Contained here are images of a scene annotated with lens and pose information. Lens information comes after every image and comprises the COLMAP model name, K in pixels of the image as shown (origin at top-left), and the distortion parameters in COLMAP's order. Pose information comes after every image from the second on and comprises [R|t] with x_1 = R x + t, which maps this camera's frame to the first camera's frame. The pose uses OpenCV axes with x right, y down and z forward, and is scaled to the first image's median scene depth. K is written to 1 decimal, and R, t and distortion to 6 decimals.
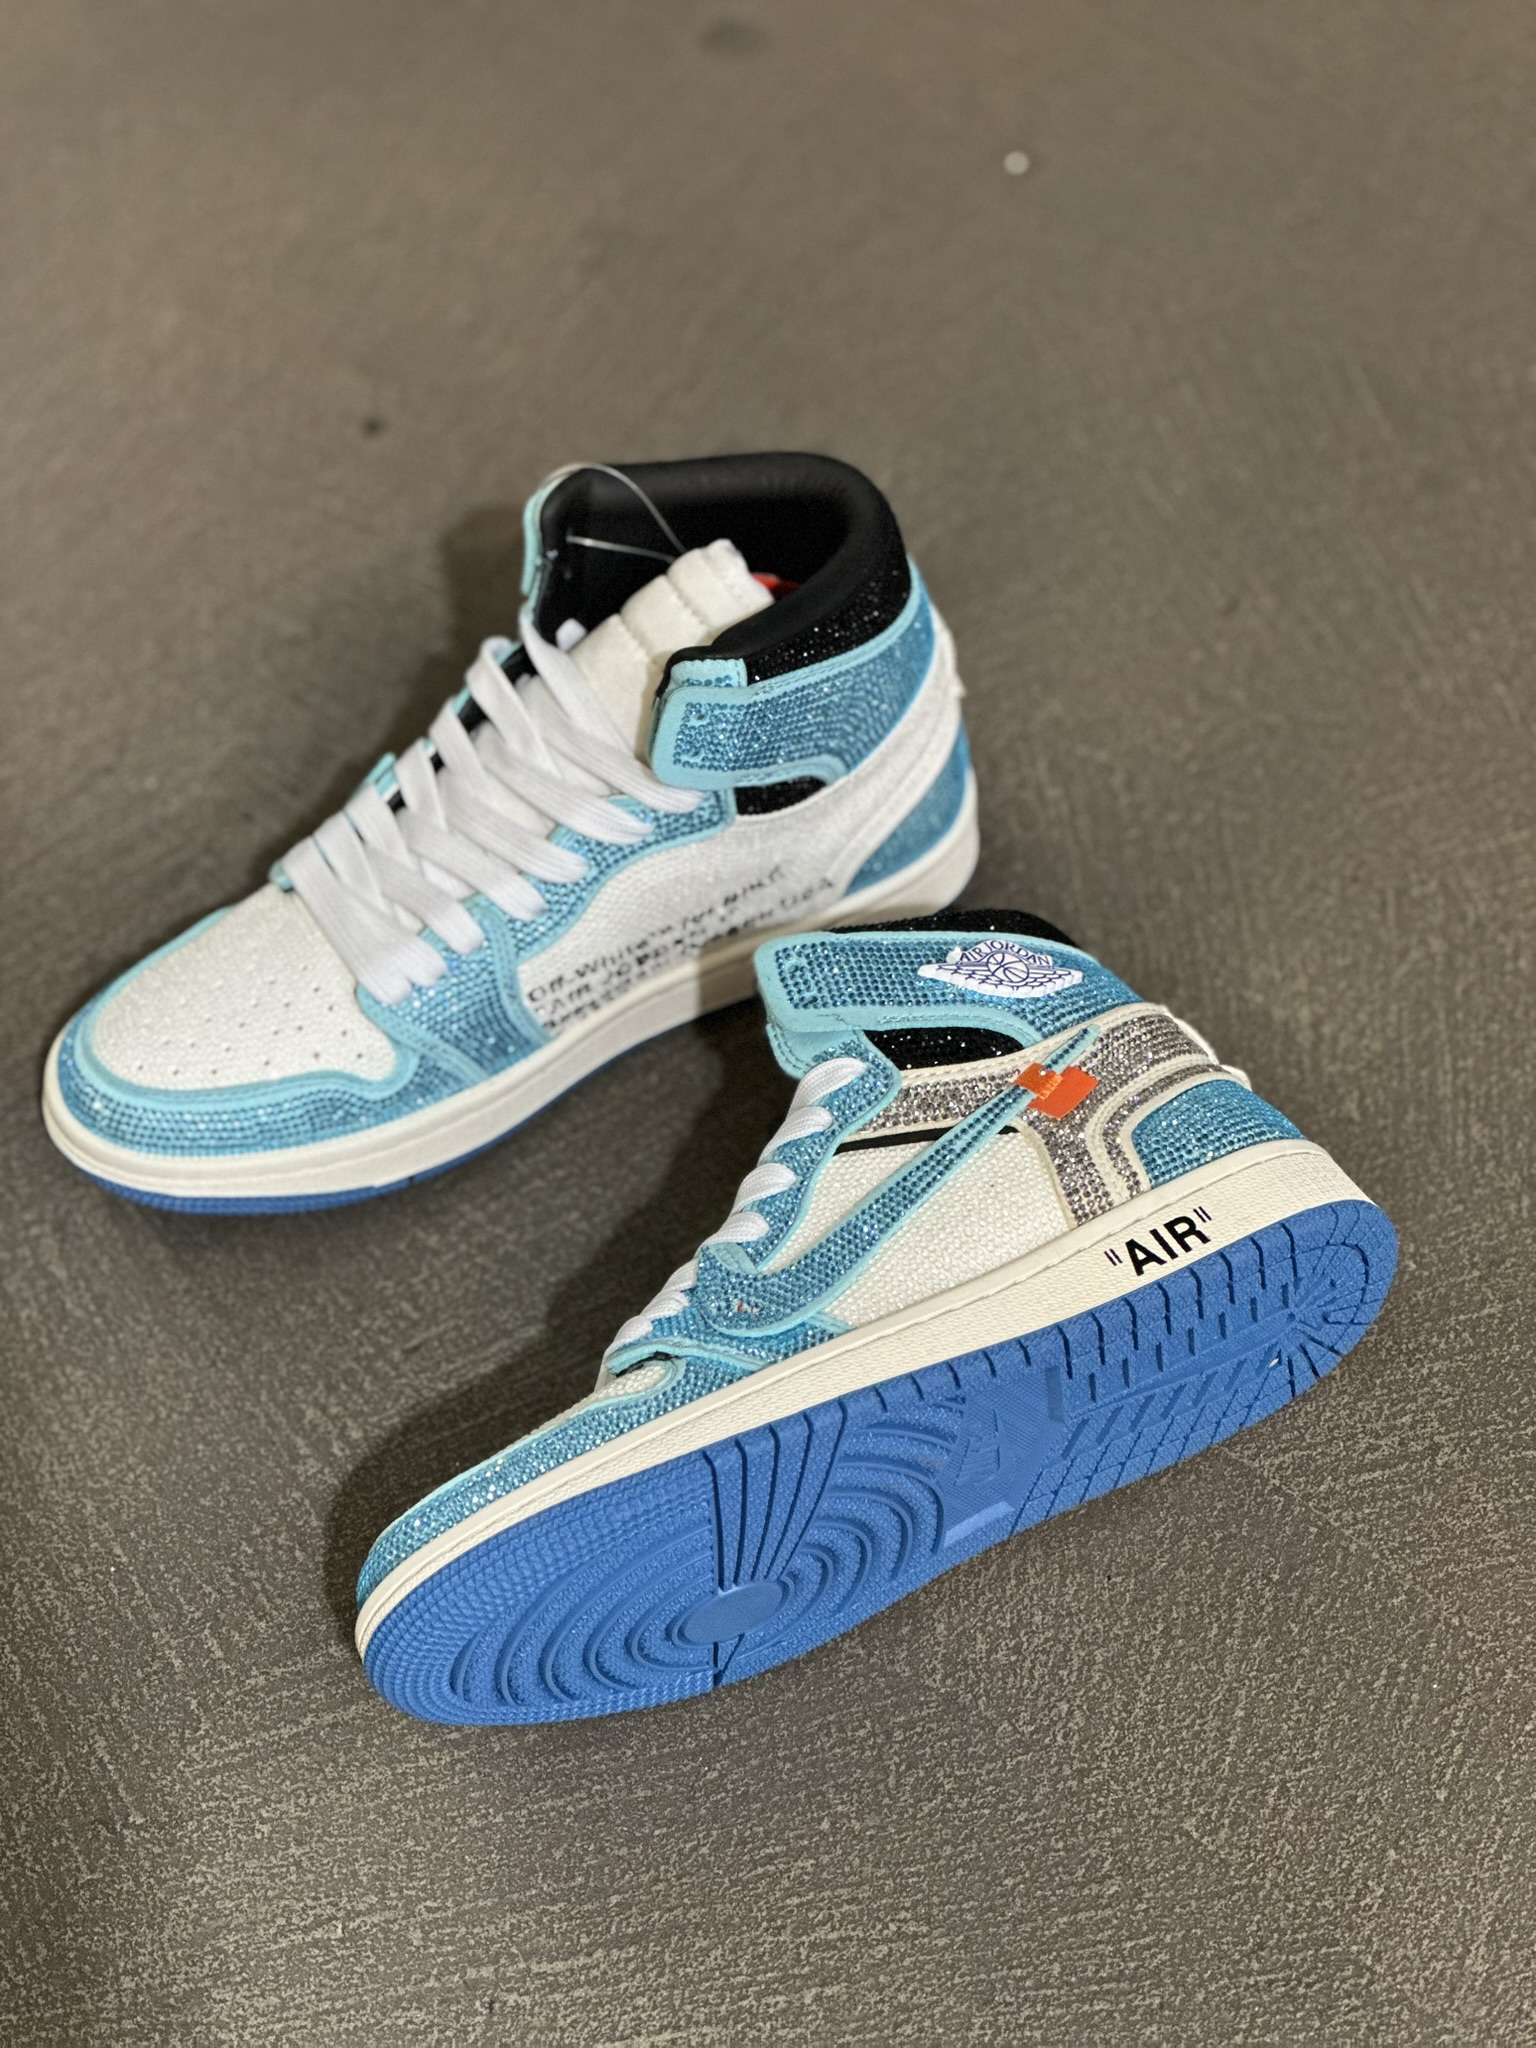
lens RADIAL K [[4509.4, 0, 761.3], [0, 4509.4, 1020.8], [0, 0, 1]] dist [-0.172278, 4.836479]
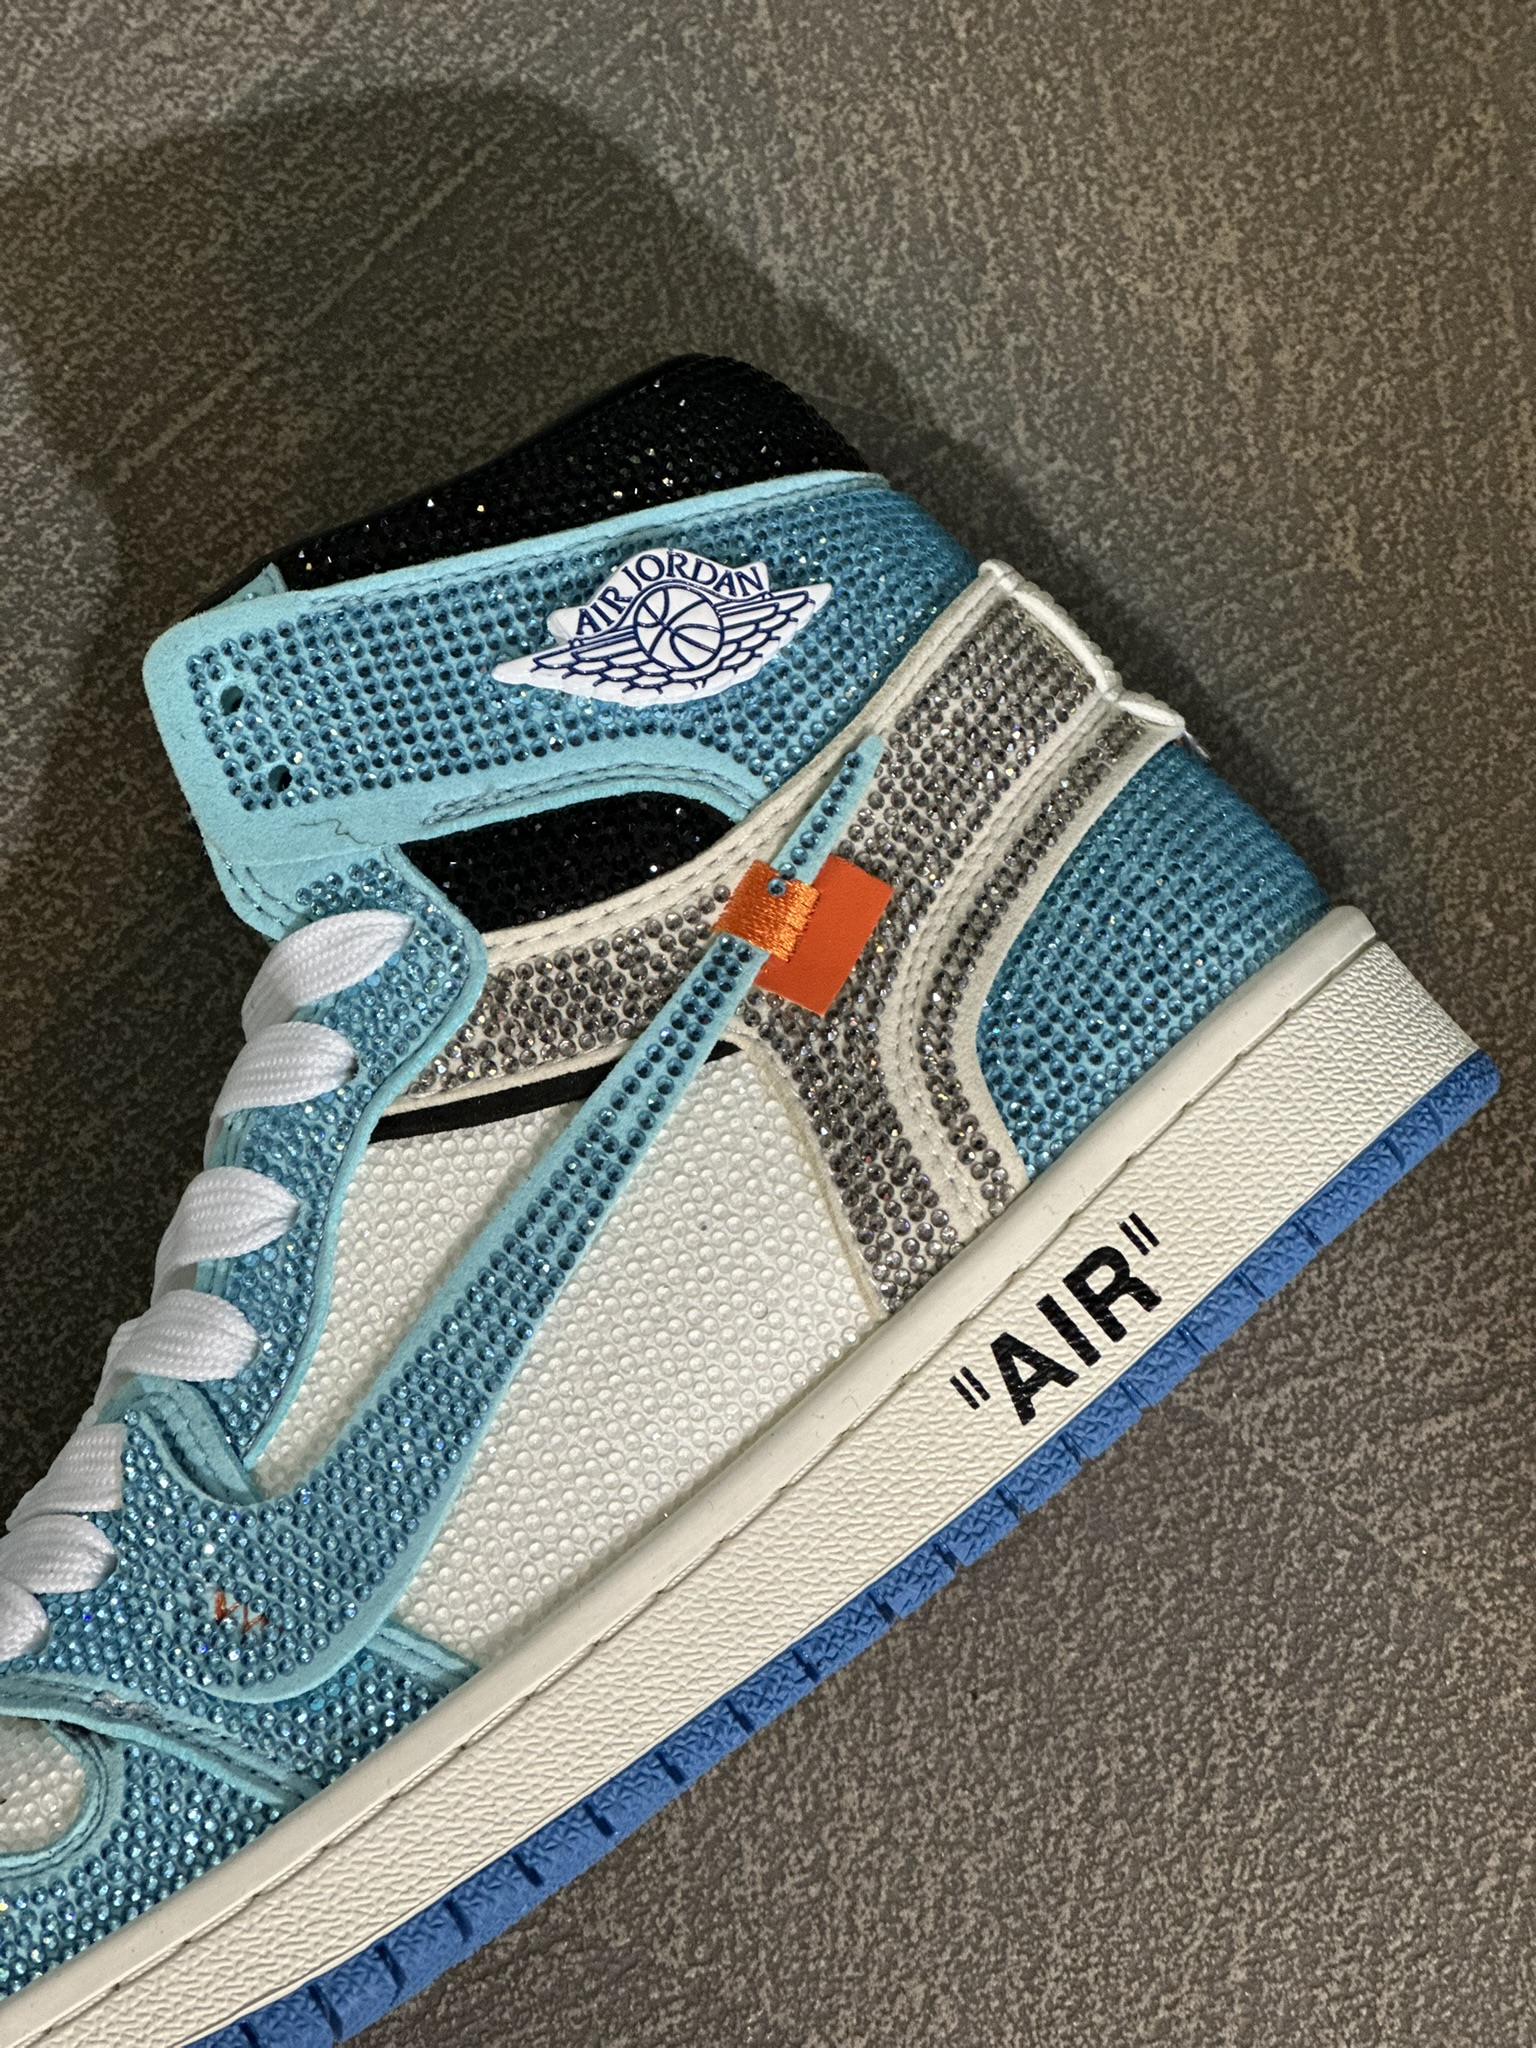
lens RADIAL K [[4737.7, 0, 836.9], [0, 4737.7, 1023.3], [0, 0, 1]] dist [-0.476813, 9.012760]
pose [[0.990103, -0.123503, 0.066653, 0.034032], [0.070641, 0.848964, 0.523708, -0.244360], [-0.121266, -0.513816, 0.849286, 0.576548]]
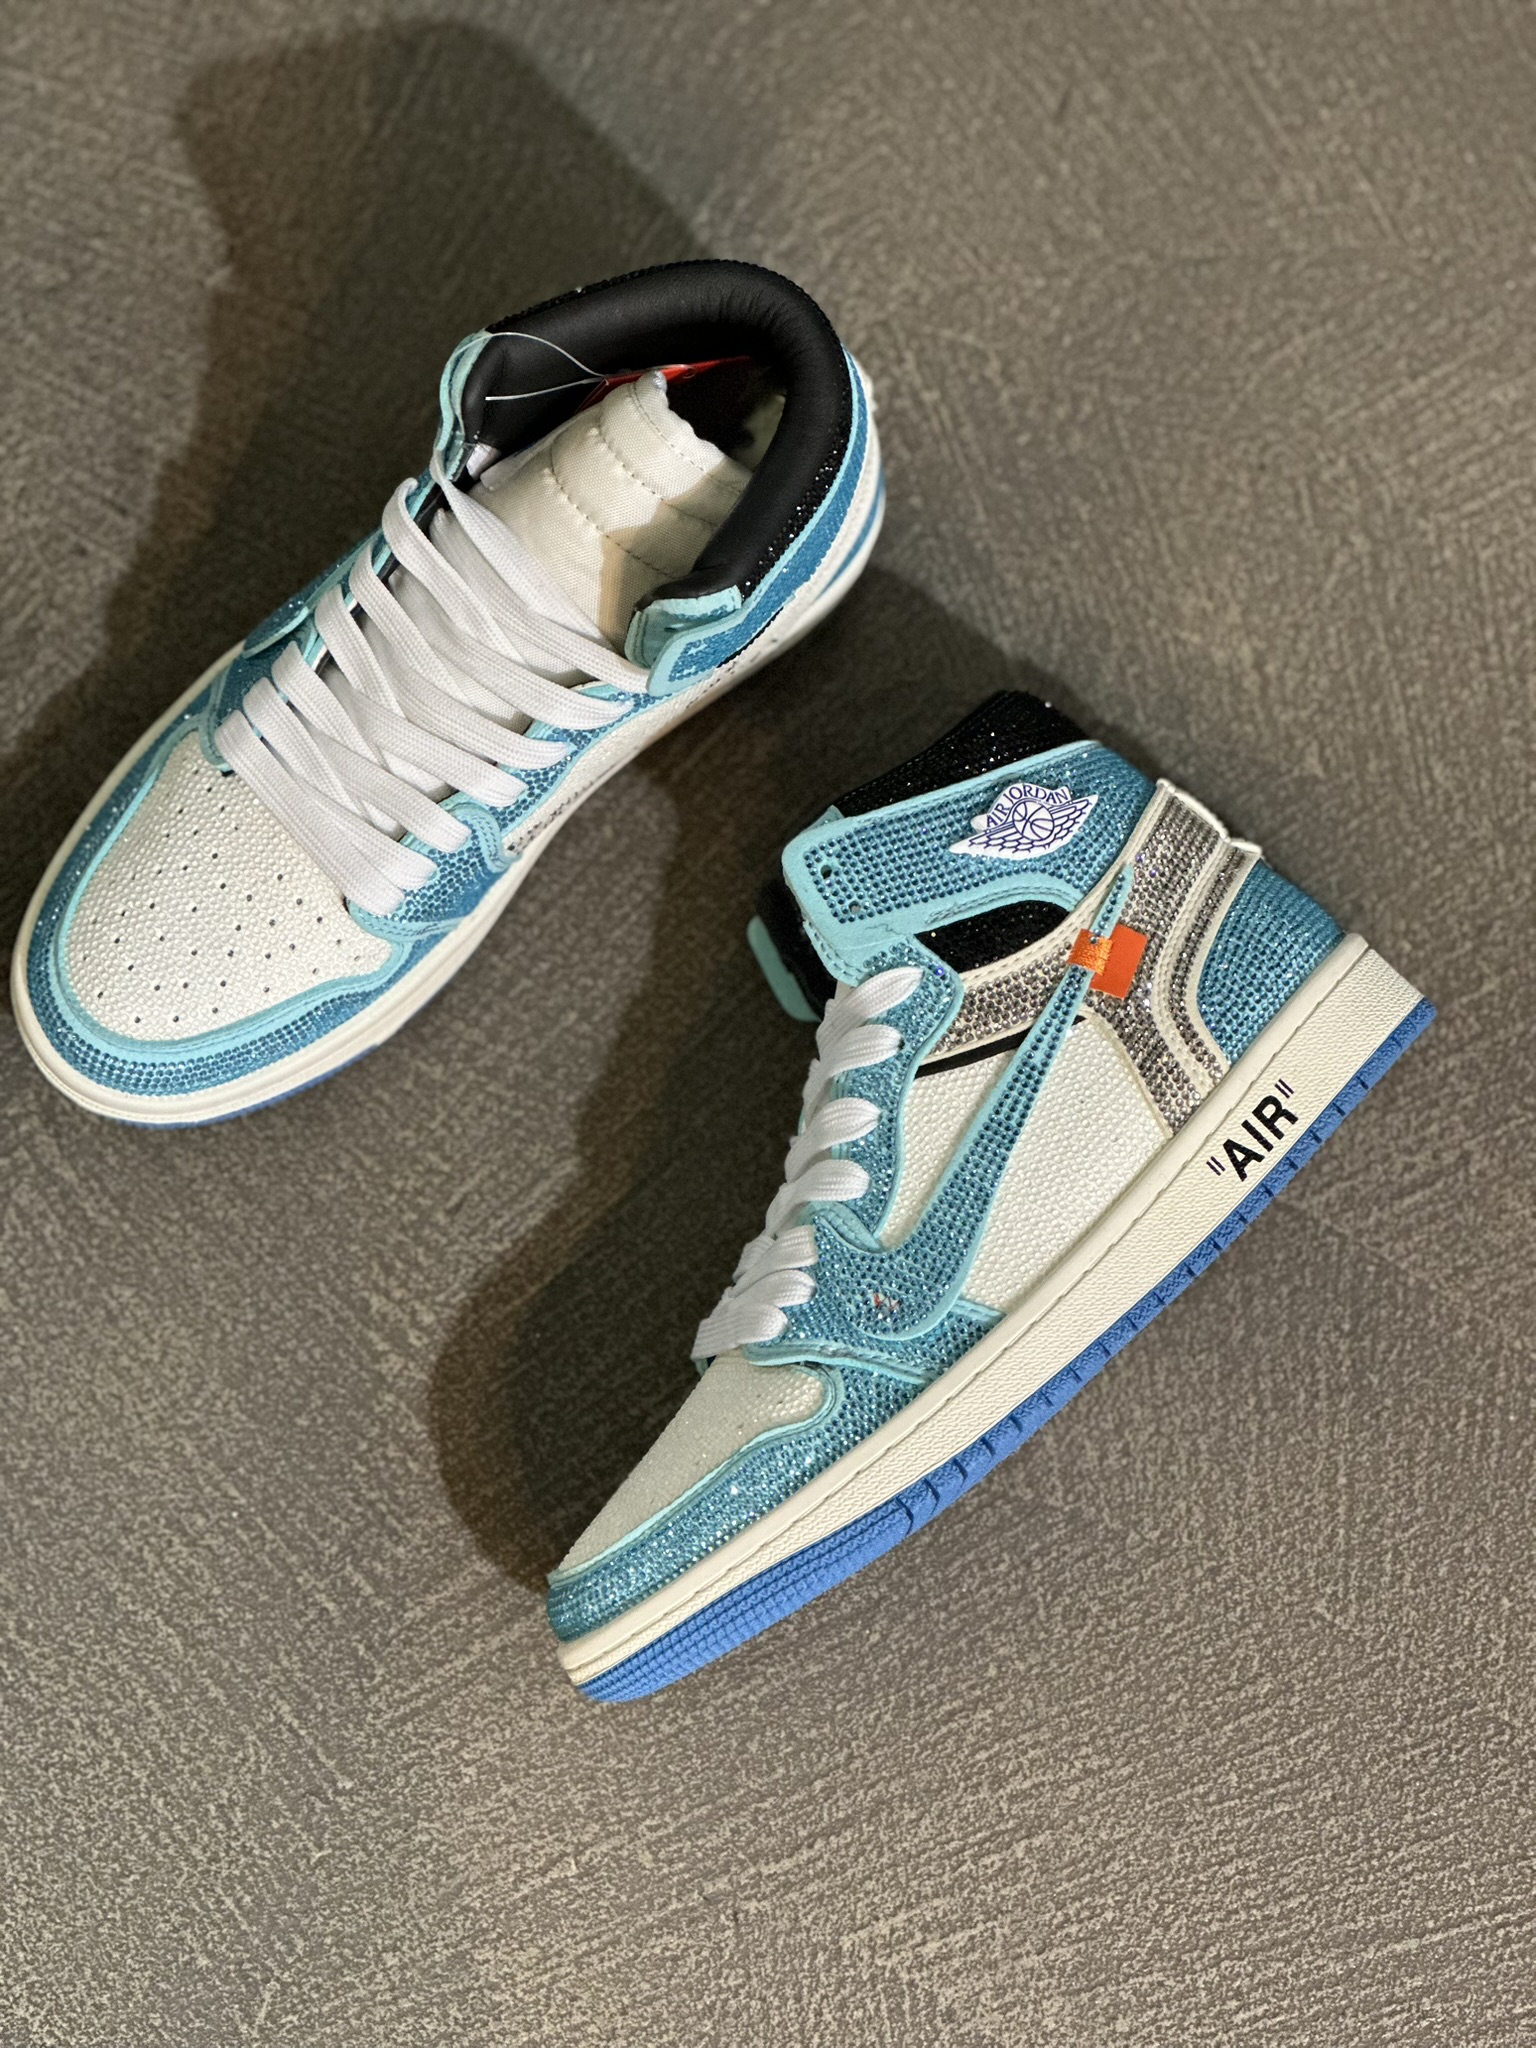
lens RADIAL K [[4544.9, 0, 768.0], [0, 4544.9, 1024.0], [0, 0, 1]] dist [-0.630106, 14.397952]
pose [[0.968011, -0.204403, 0.145516, -0.159738], [0.113305, 0.873561, 0.473342, -0.463493], [-0.223869, -0.441712, 0.868776, 0.142355]]
